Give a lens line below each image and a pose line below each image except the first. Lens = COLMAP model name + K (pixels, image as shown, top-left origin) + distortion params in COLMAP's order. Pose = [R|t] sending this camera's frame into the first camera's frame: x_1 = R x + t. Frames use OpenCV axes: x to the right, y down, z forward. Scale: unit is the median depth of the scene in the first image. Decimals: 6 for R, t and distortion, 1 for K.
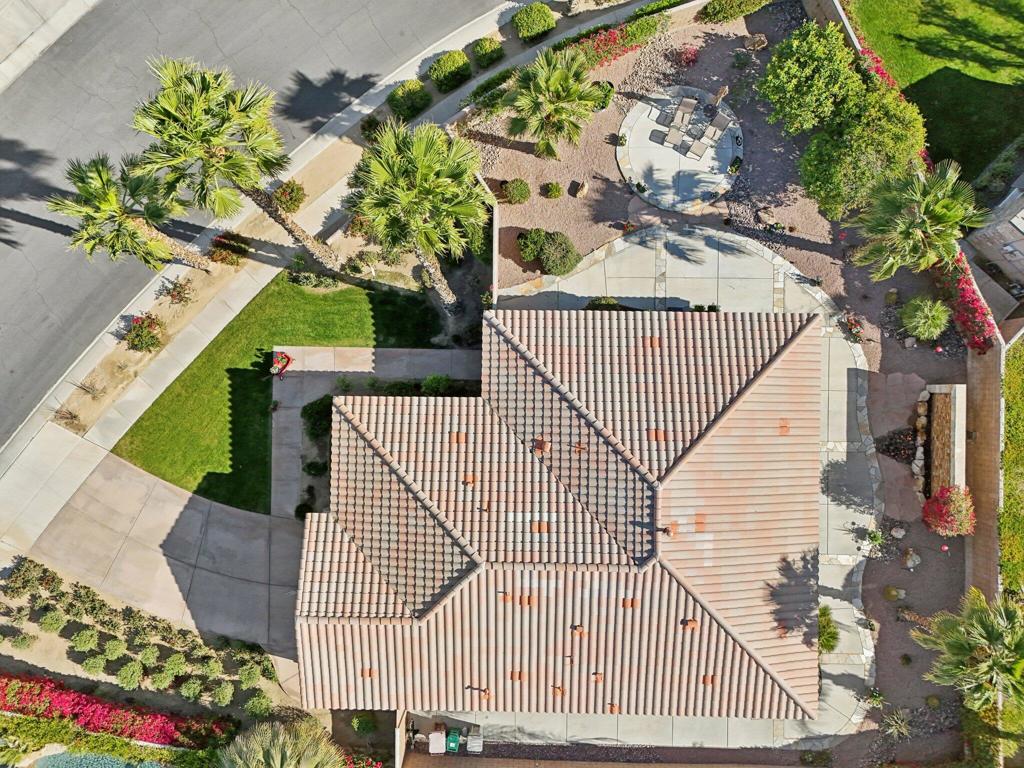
lens RADIAL K [[712.3, 0, 510.8], [0, 712.3, 387.5], [0, 0, 1]] dist [0.030178, -0.015199]
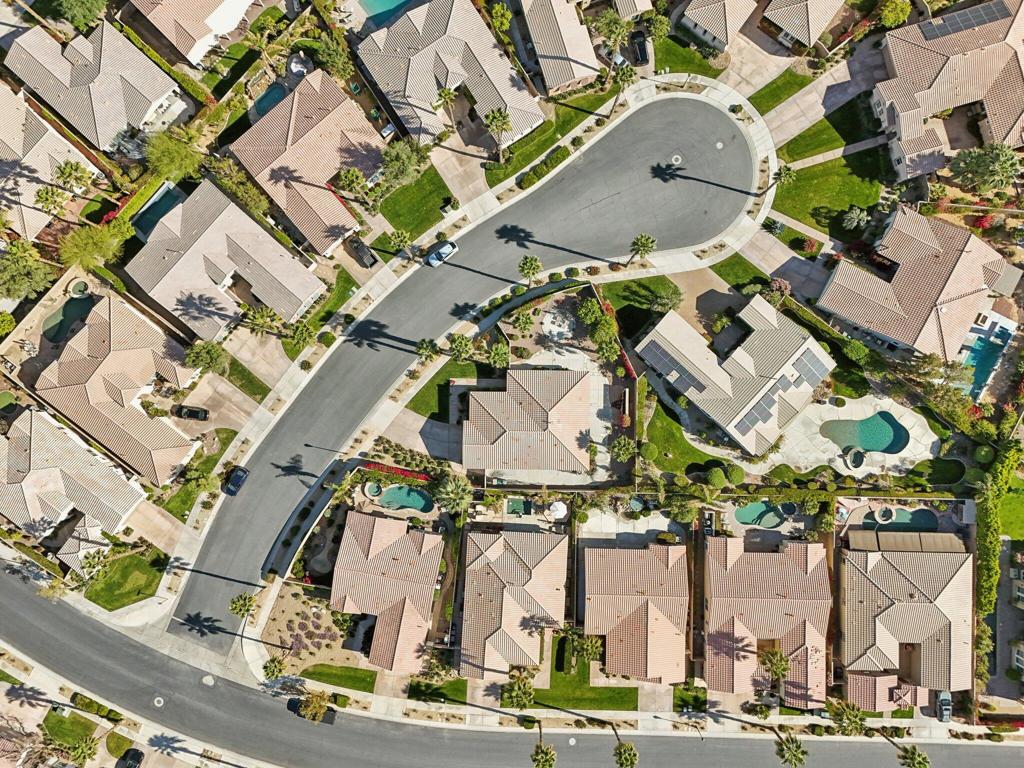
lens RADIAL K [[712.3, 0, 512.7], [0, 712.3, 380.2], [0, 0, 1]] dist [0.030178, -0.015199]
pose [[0.999984, -0.001858, 0.005288, -0.025929], [0.001913, 0.999944, -0.010384, -0.009005], [-0.005268, 0.010394, 0.999932, -2.727341]]
